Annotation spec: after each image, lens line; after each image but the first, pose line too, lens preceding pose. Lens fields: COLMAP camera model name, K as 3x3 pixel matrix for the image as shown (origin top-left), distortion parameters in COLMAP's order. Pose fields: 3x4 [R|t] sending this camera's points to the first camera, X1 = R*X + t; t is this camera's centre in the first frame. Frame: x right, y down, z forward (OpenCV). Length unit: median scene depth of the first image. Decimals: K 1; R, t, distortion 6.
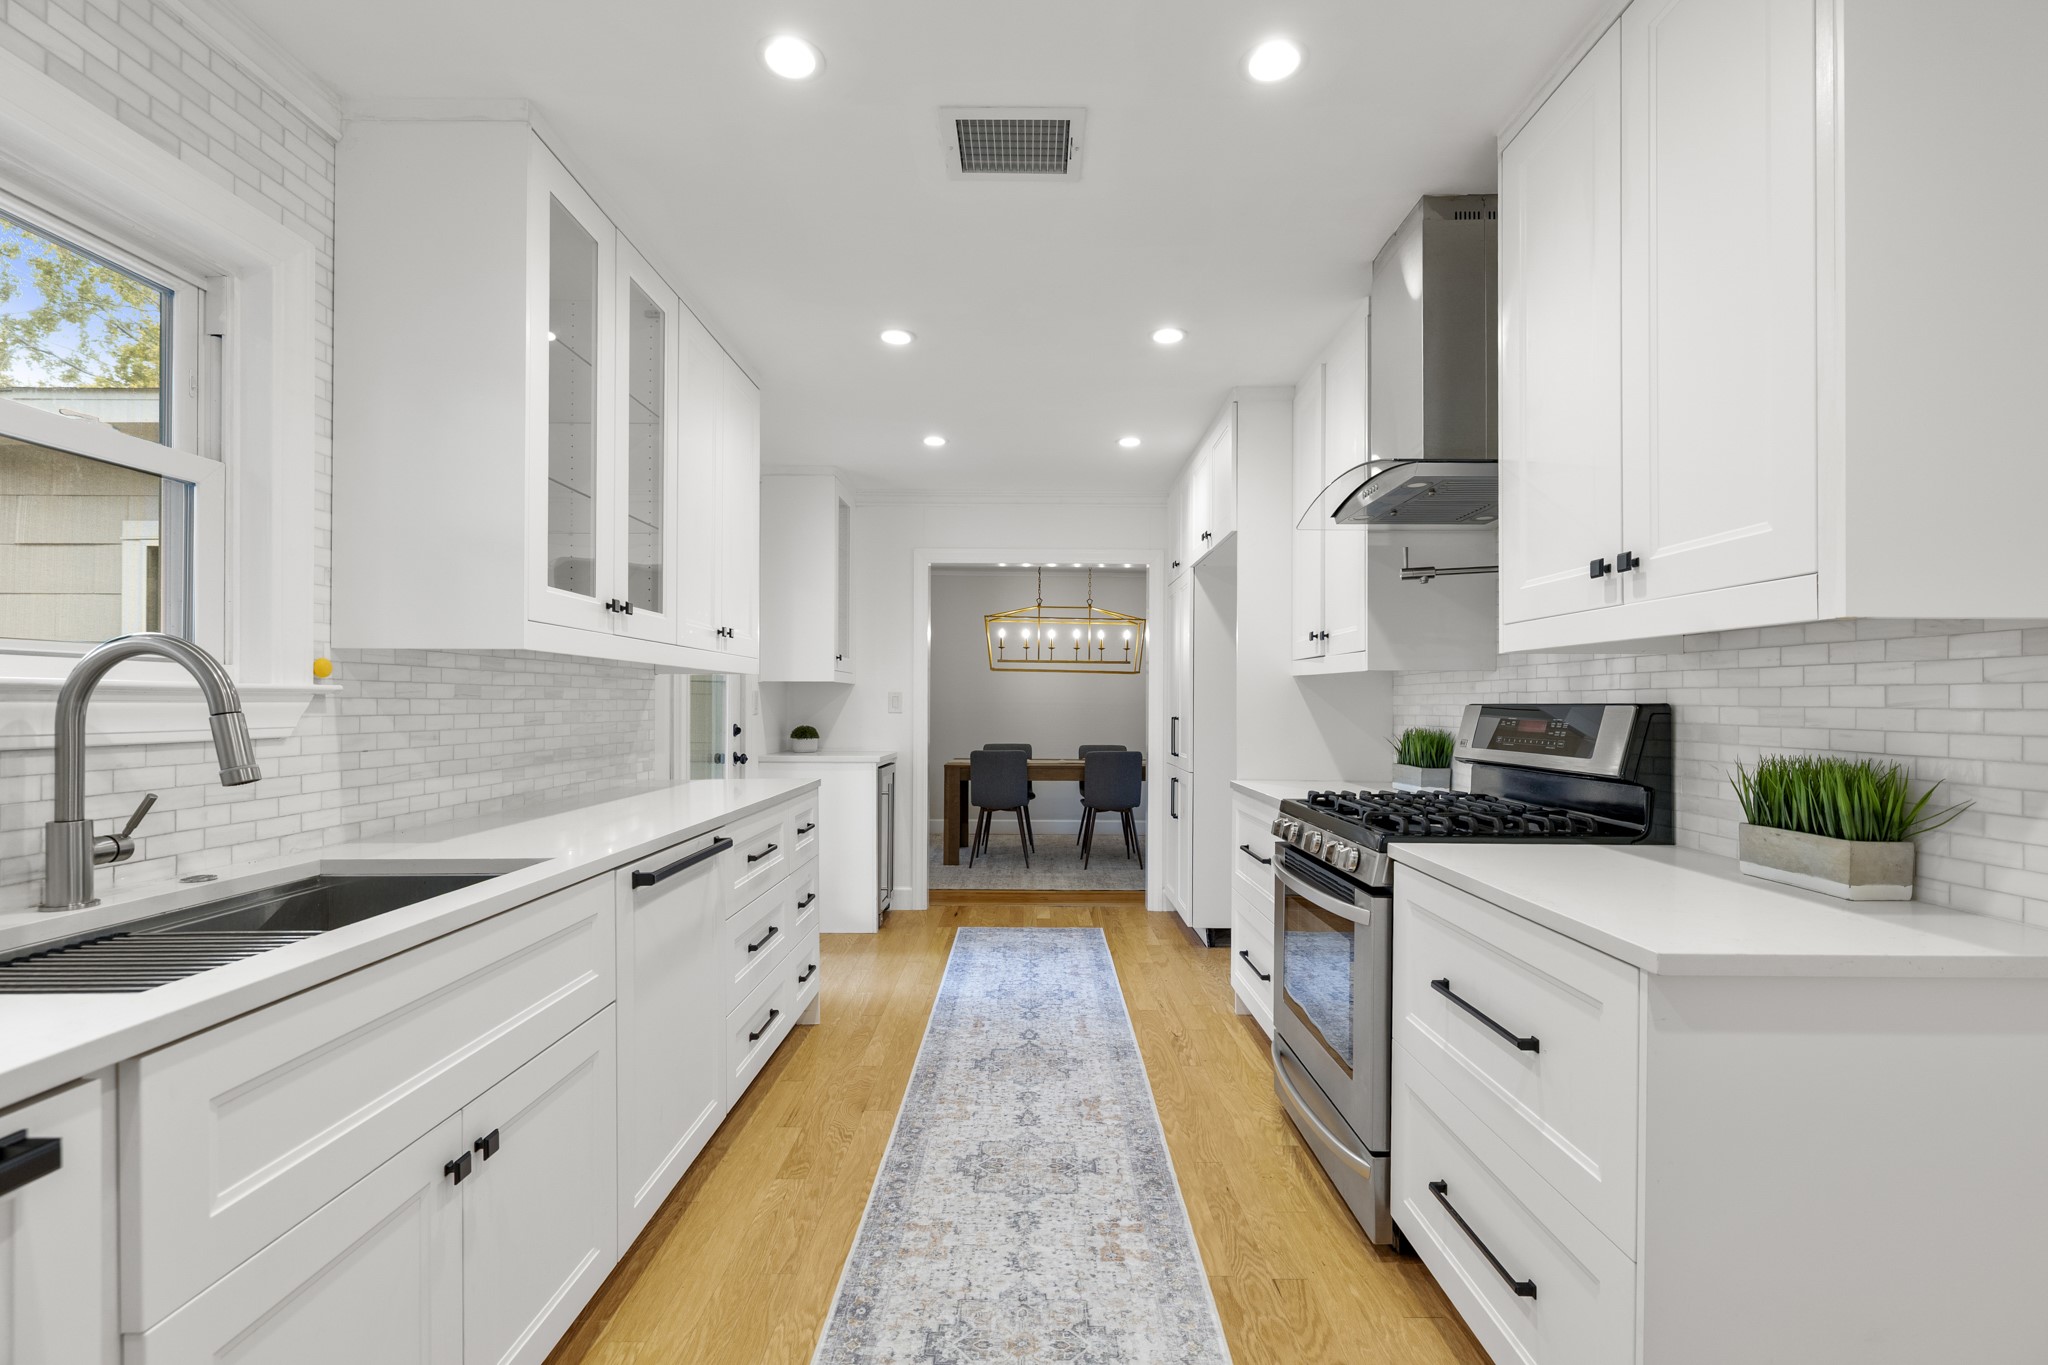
lens RADIAL K [[868.7, 0, 1032.3], [0, 868.7, 695.4], [0, 0, 1]] dist [-0.000567, -0.000666]
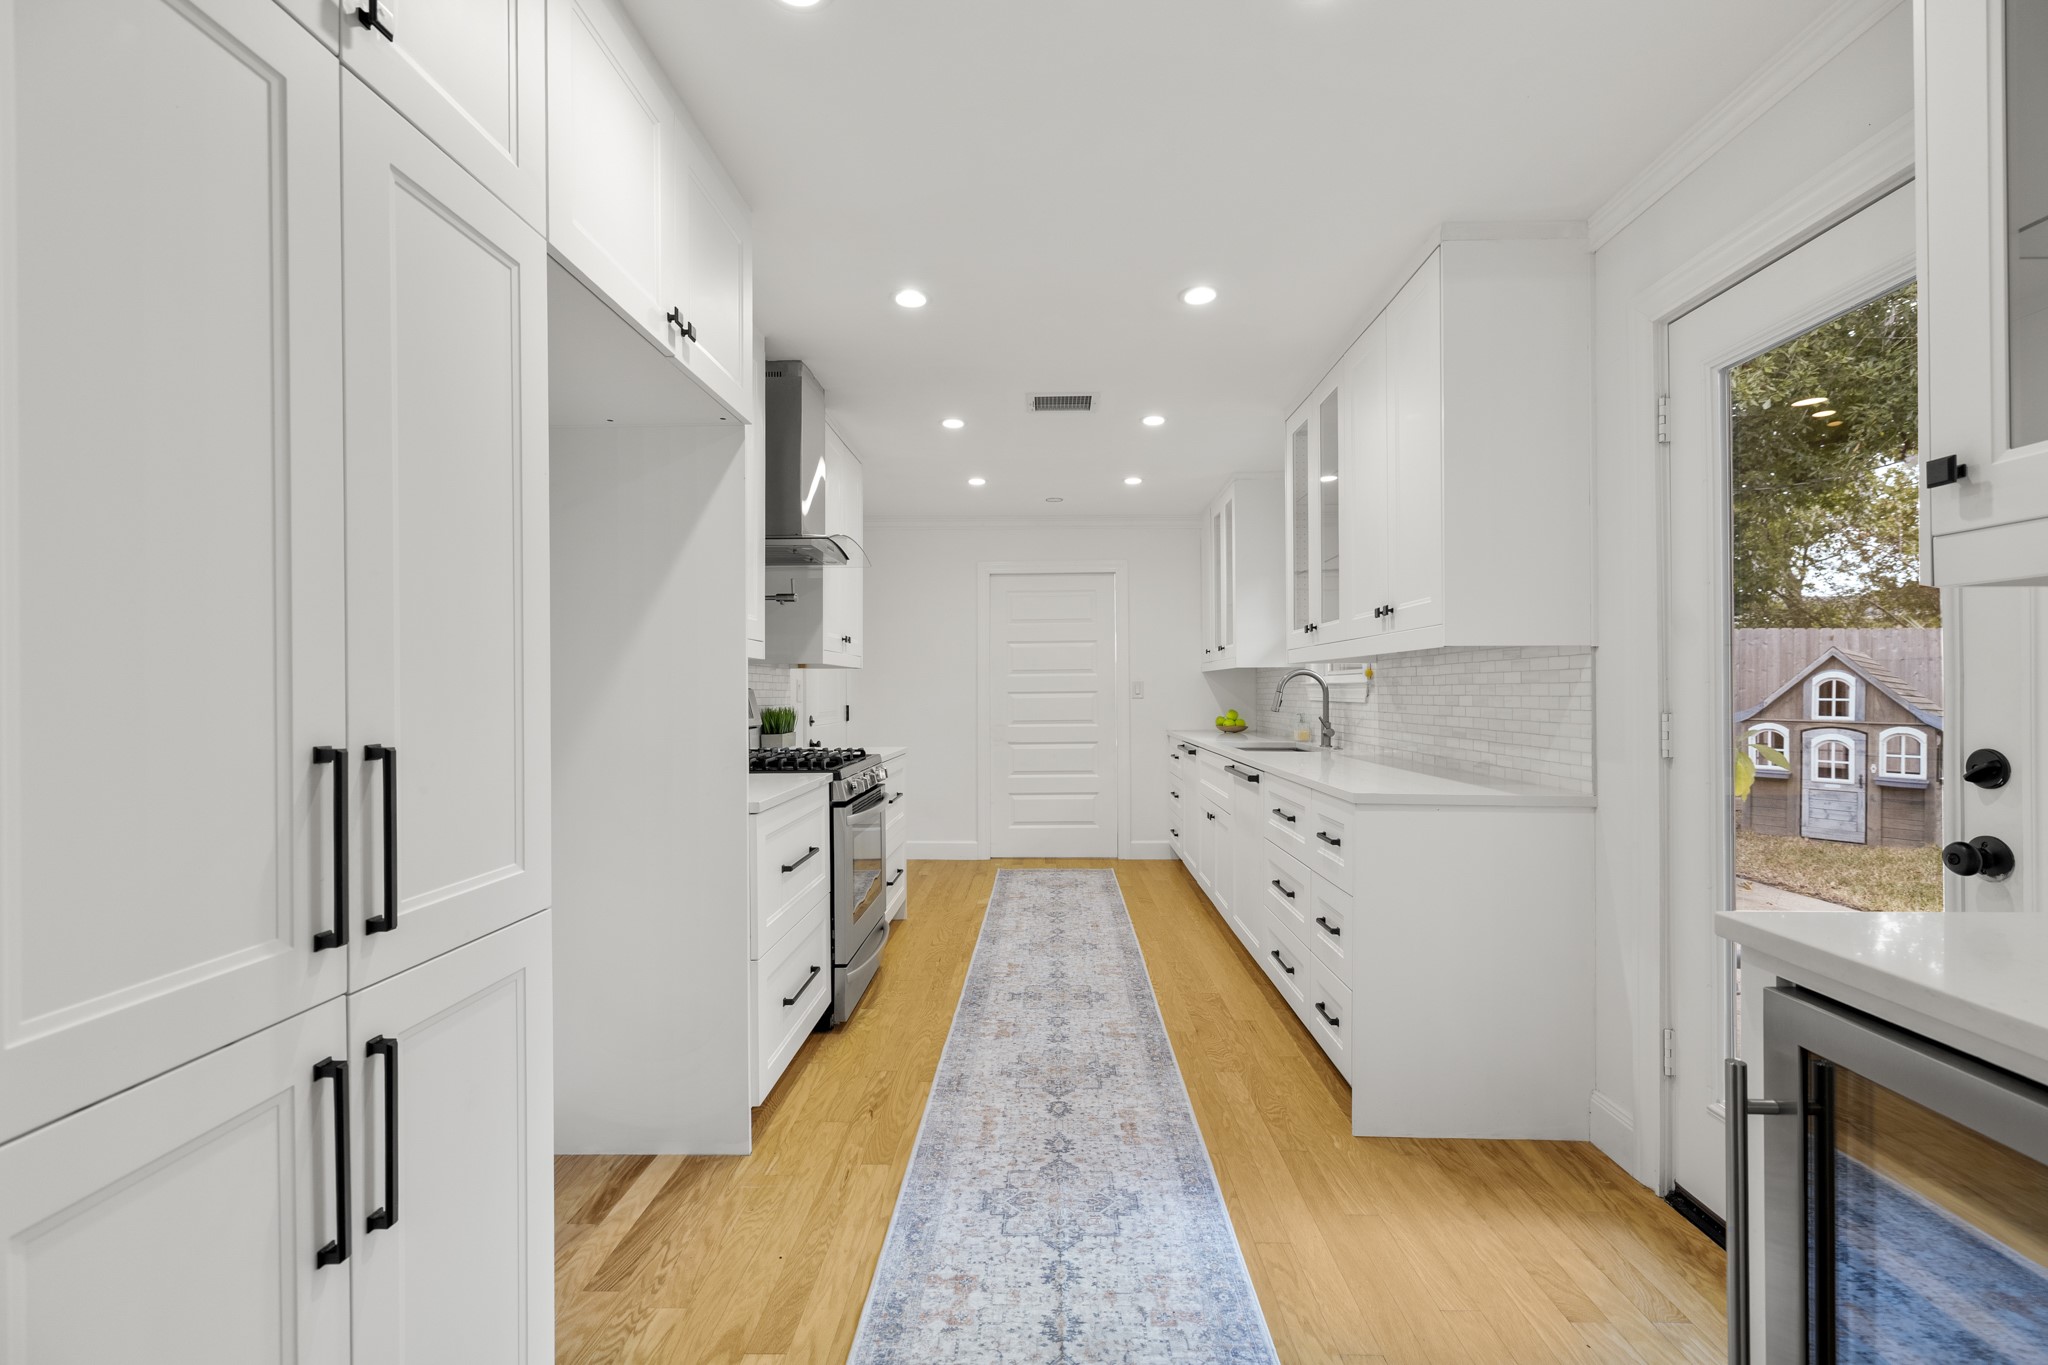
lens RADIAL K [[868.7, 0, 1032.3], [0, 868.7, 695.4], [0, 0, 1]] dist [-0.000567, -0.000666]
pose [[-0.999777, -0.000309, 0.021118, 0.004997], [-0.000405, 0.999990, -0.004554, 0.023861], [-0.021117, -0.004562, -0.999767, 2.120199]]
